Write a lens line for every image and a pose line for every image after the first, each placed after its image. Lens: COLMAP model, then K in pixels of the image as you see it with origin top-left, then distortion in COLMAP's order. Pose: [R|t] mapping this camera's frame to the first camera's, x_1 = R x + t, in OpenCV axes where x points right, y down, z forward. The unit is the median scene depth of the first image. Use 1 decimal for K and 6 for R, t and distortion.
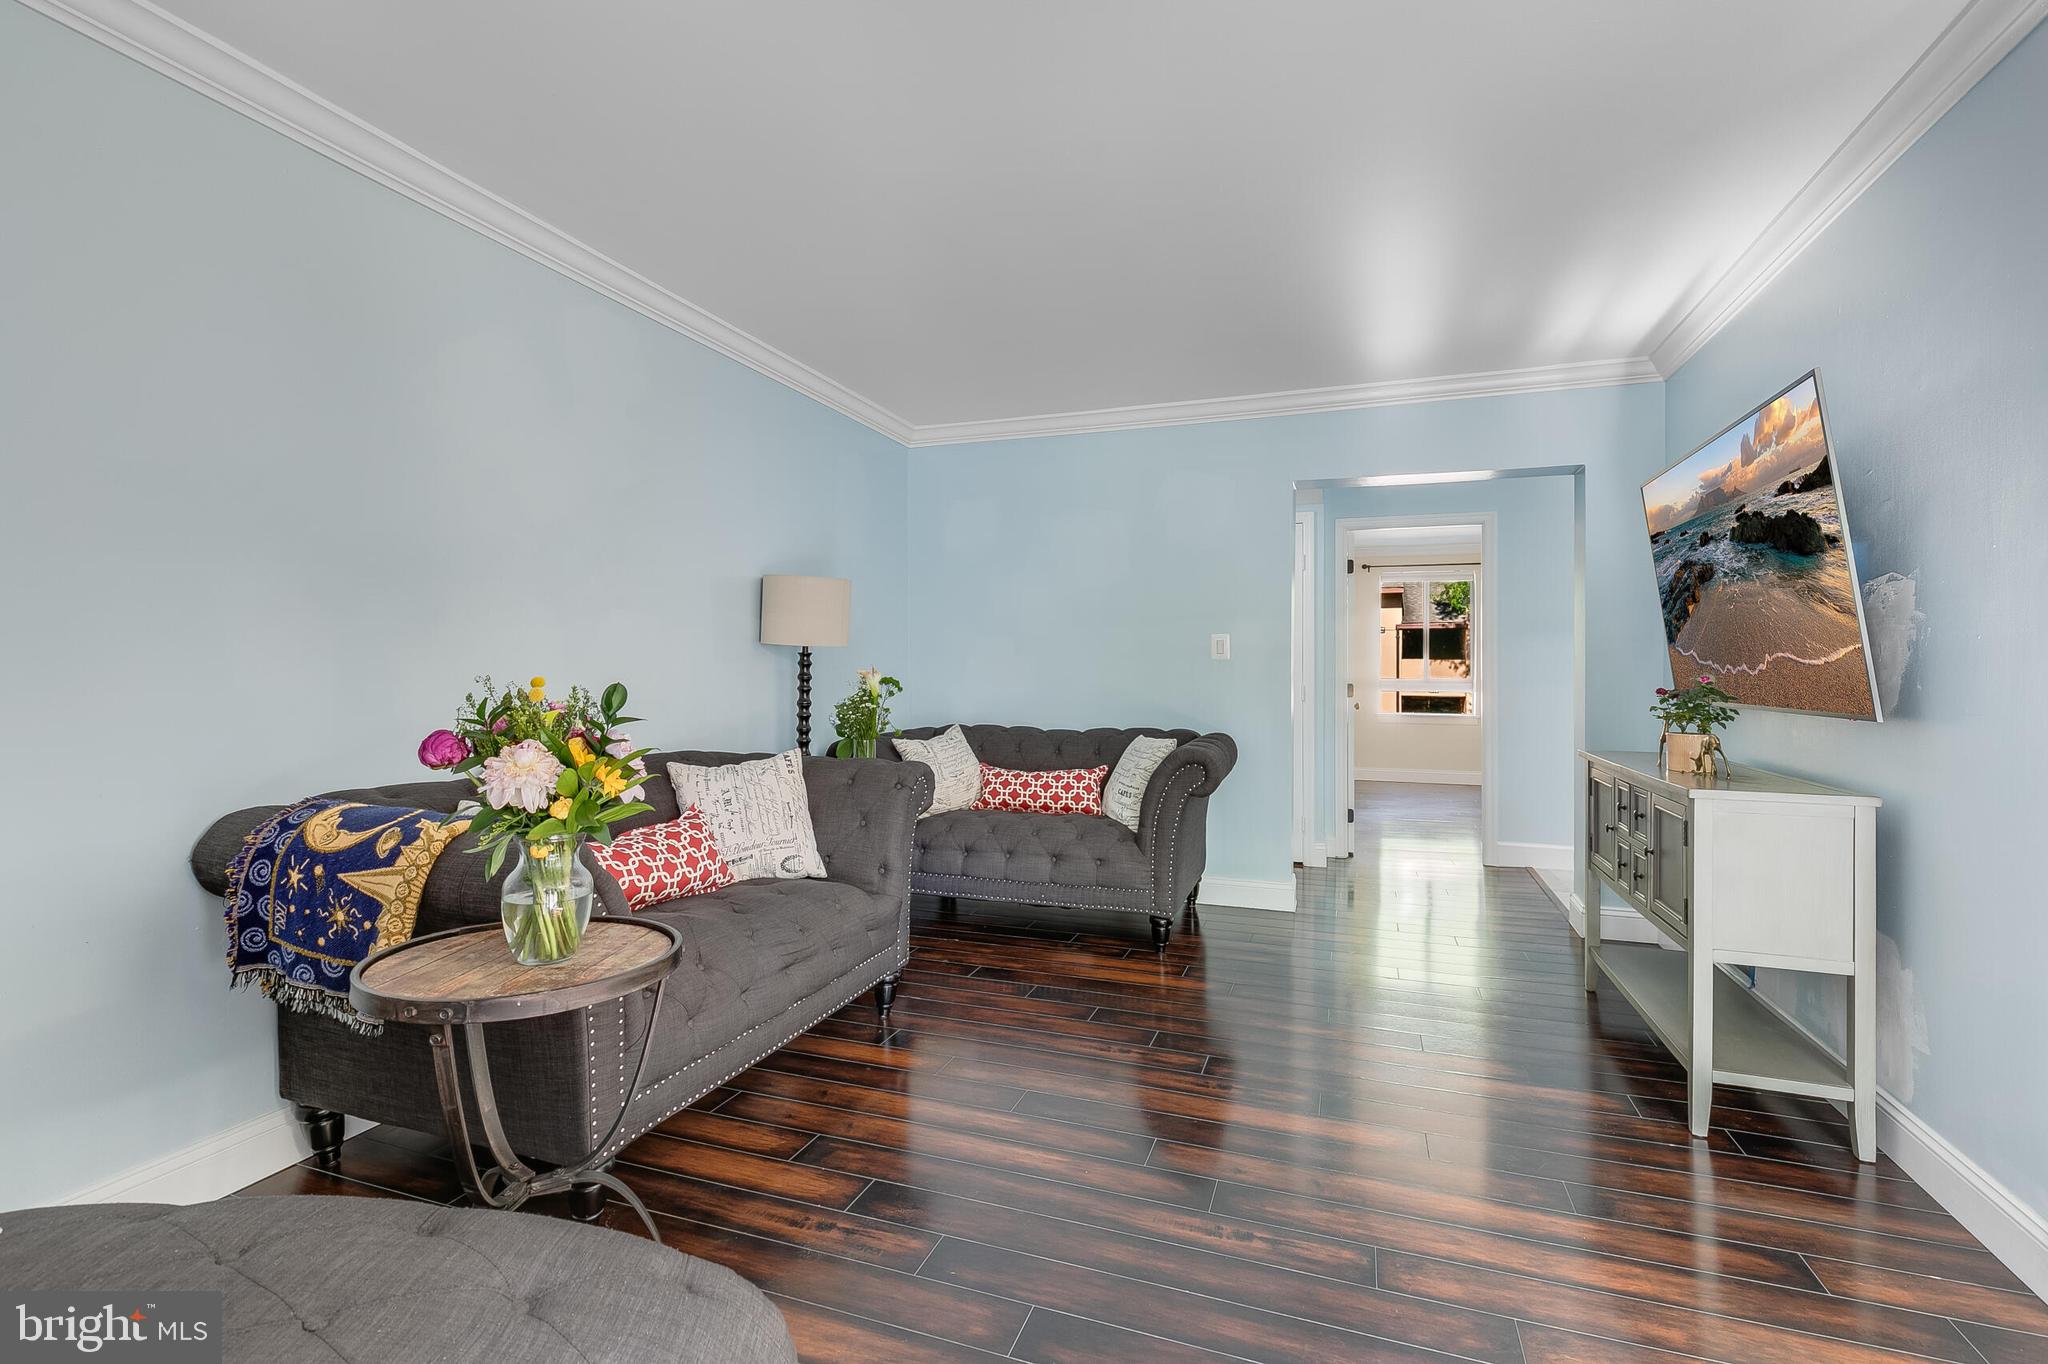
lens RADIAL K [[926.6, 0, 1018.1], [0, 926.6, 655.6], [0, 0, 1]] dist [-0.003935, -0.000107]
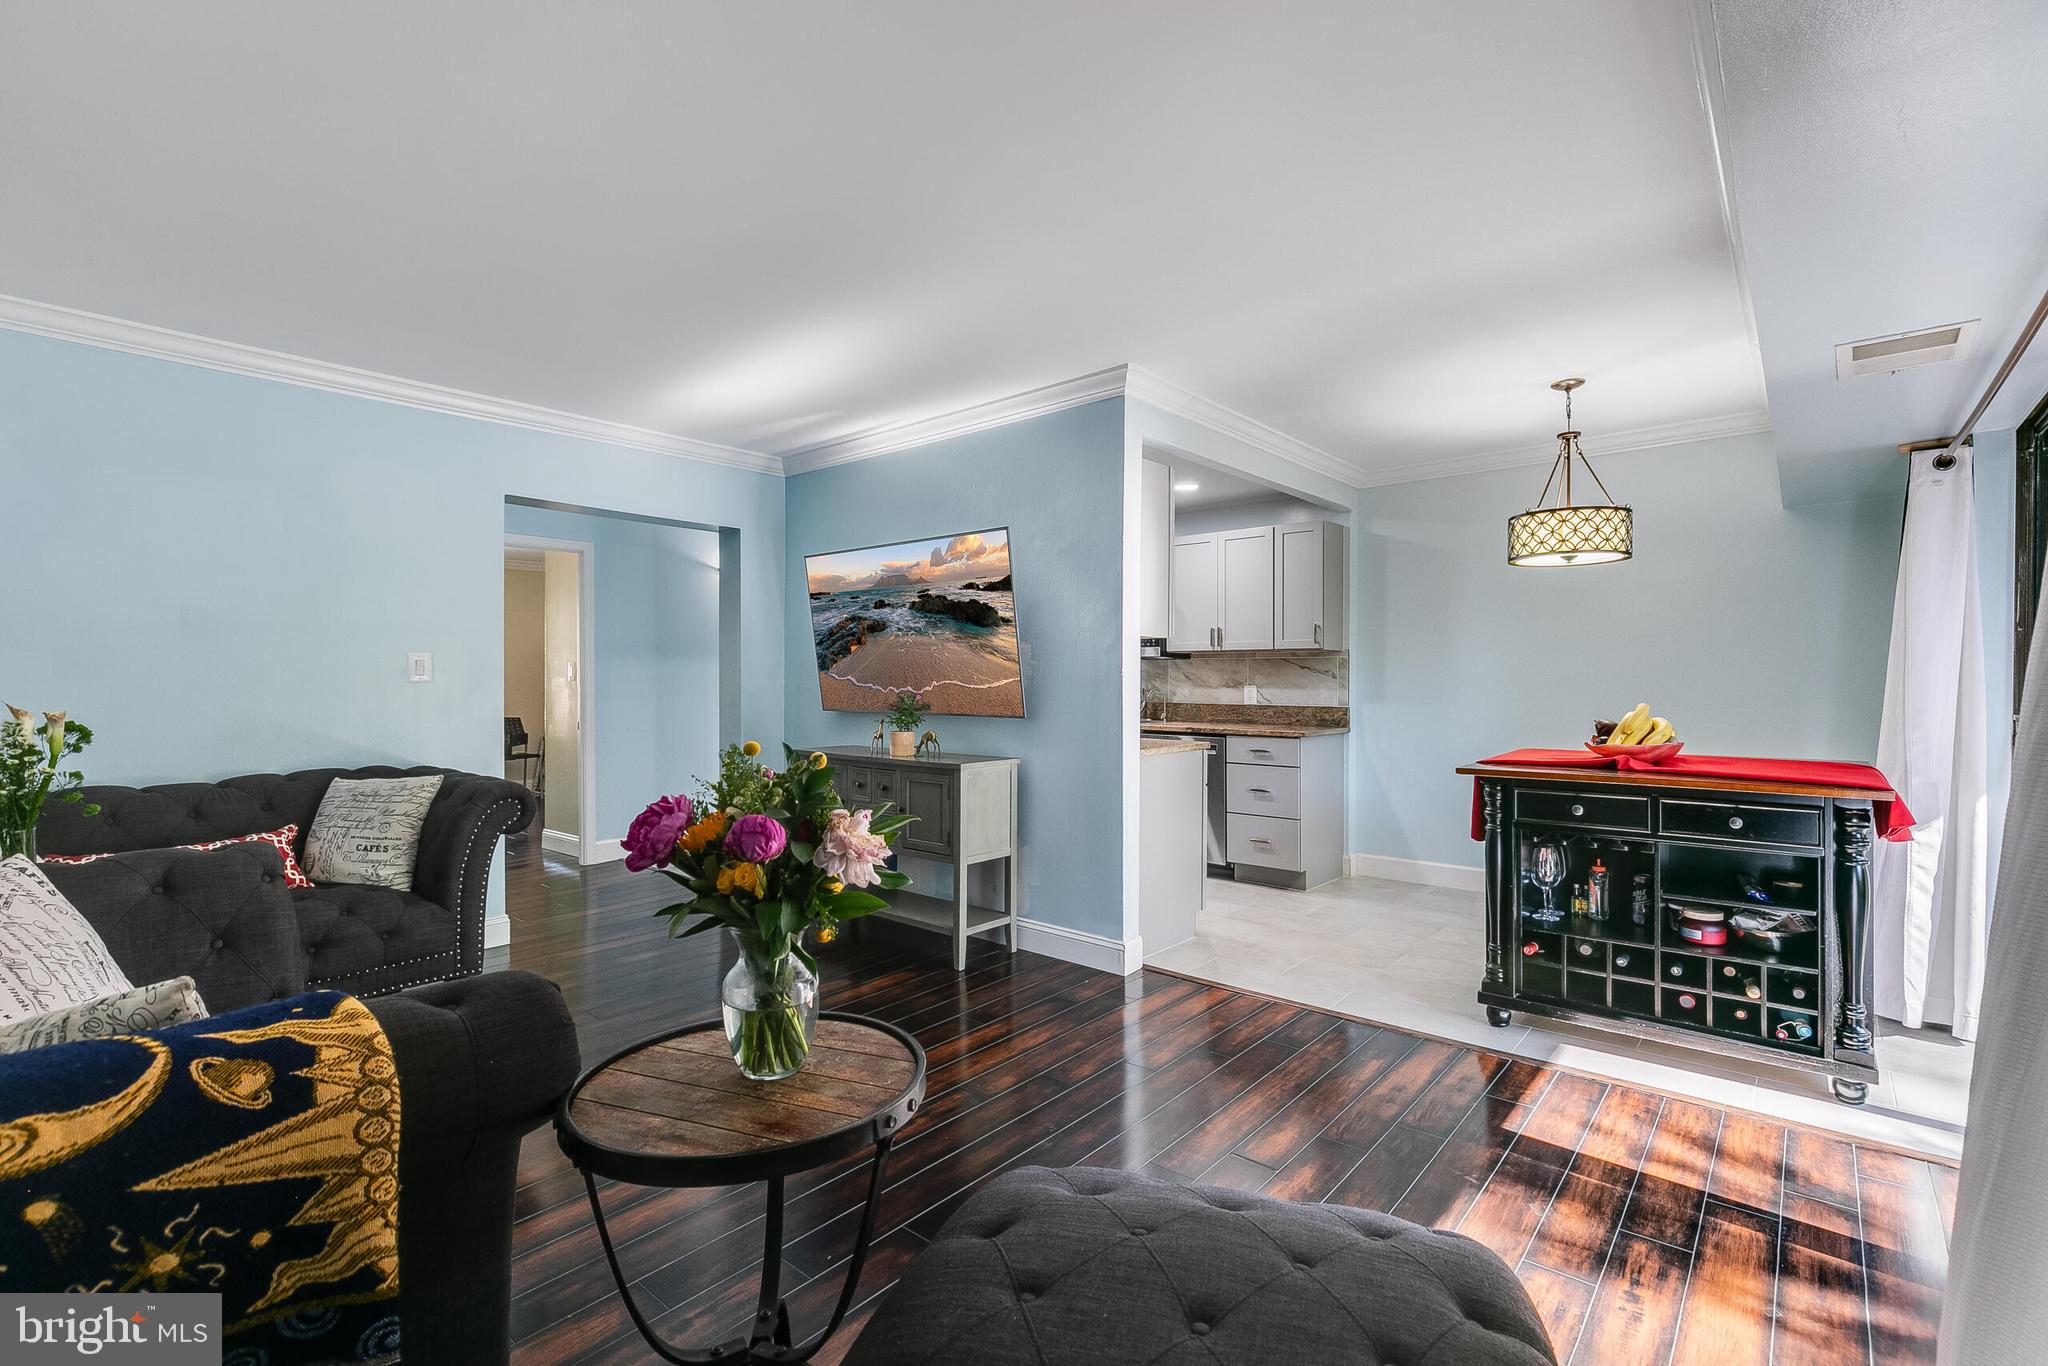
lens RADIAL K [[926.6, 0, 1032.3], [0, 926.6, 685.8], [0, 0, 1]] dist [-0.003935, -0.000107]
pose [[0.340048, -0.012914, 0.940319, -0.637275], [-0.011316, 0.999777, 0.017823, -0.022887], [-0.940340, -0.016701, 0.339827, 0.252589]]
